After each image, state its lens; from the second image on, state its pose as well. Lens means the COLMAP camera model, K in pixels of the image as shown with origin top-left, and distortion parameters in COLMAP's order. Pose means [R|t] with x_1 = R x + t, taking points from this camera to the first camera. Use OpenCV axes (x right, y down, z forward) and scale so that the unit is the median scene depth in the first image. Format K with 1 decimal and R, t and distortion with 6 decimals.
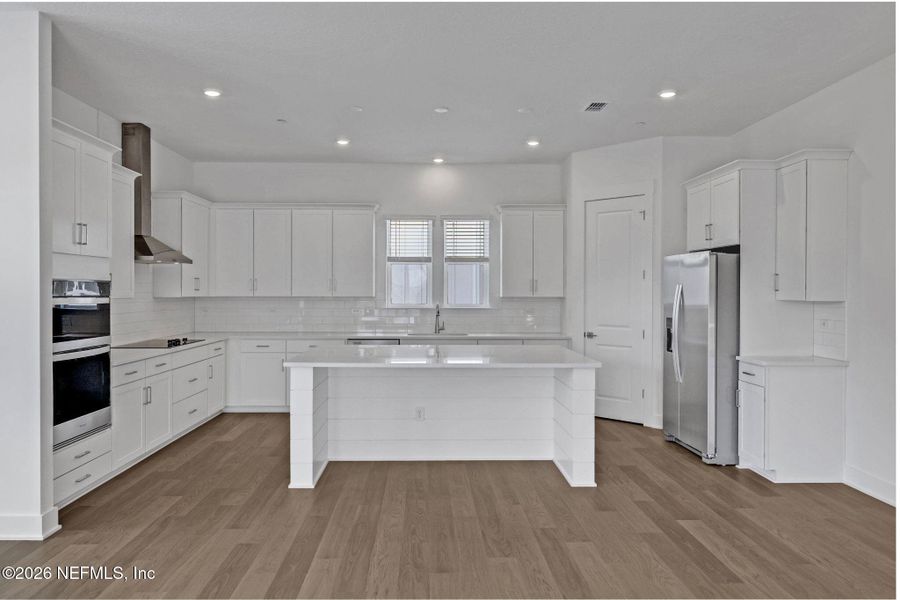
lens RADIAL K [[609.1, 0, 445.9], [0, 609.1, 296.0], [0, 0, 1]] dist [-0.003032, 0.000230]
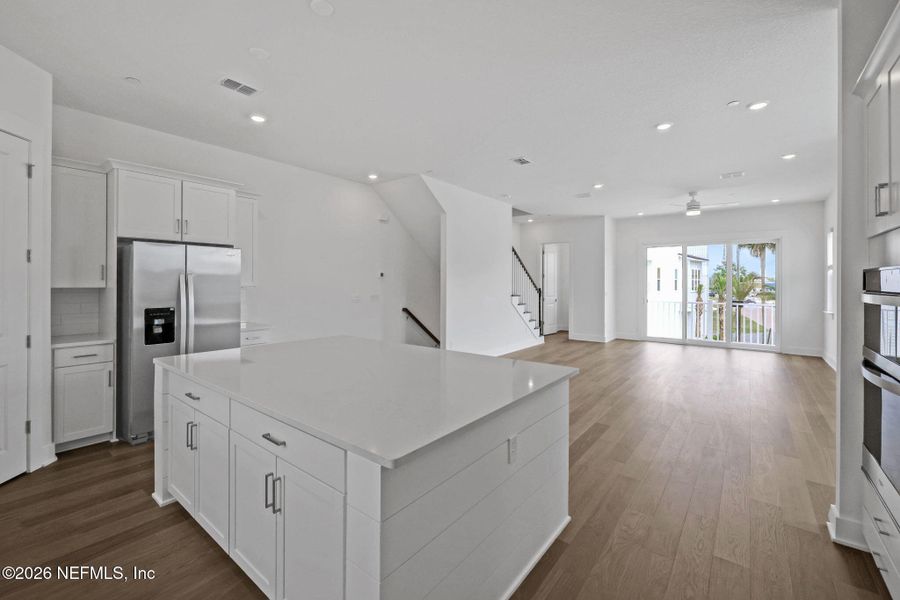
lens RADIAL K [[383.5, 0, 440.5], [0, 383.5, 281.4], [0, 0, 1]] dist [-0.001192, 0.000269]
pose [[-0.755407, -0.003613, 0.655246, -0.335463], [-0.000293, 0.999987, 0.005176, -0.007807], [-0.655256, 0.003719, -0.755398, 1.088471]]
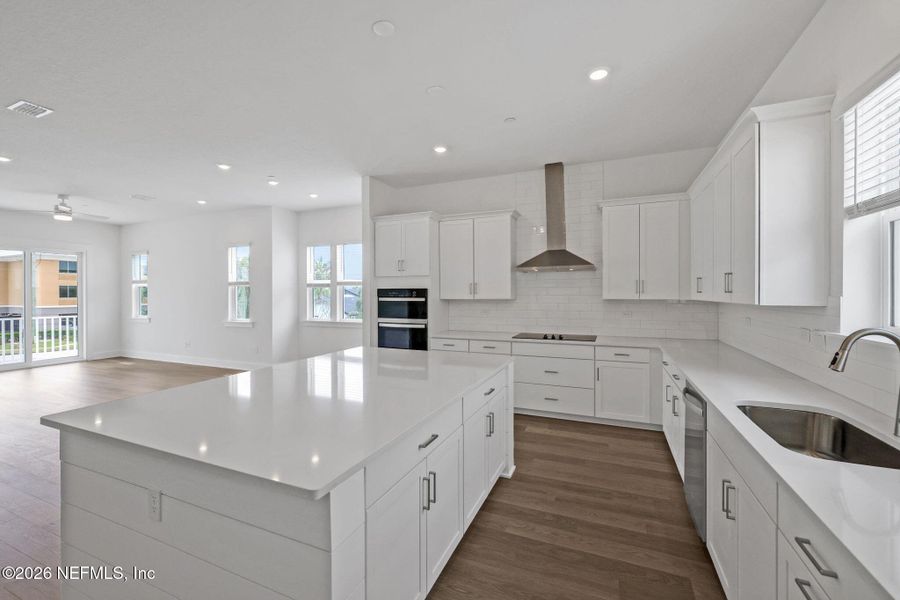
lens RADIAL K [[376.8, 0, 445.1], [0, 376.8, 296.2], [0, 0, 1]] dist [-0.002355, -0.000113]
pose [[-0.427501, 0.005511, -0.903998, 0.301158], [-0.005716, 0.999945, 0.008799, -0.008834], [0.903997, 0.008929, -0.427445, 1.098020]]
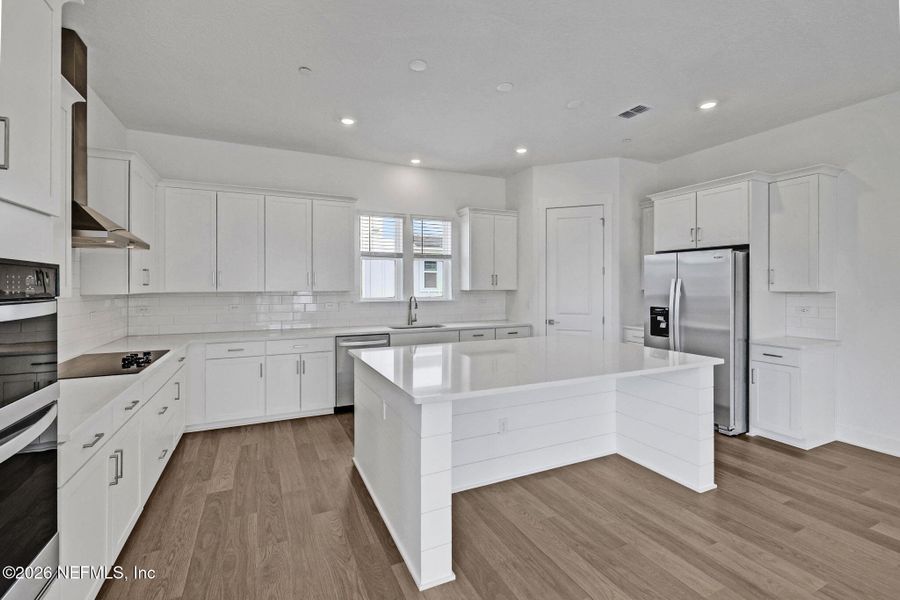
lens RADIAL K [[390.5, 0, 441.7], [0, 390.5, 285.4], [0, 0, 1]] dist [-0.002798, -0.000318]
pose [[0.921469, -0.003230, 0.388438, -0.286396], [0.006613, 0.999951, -0.007374, -0.002796], [-0.388395, 0.009363, 0.921445, 0.440841]]
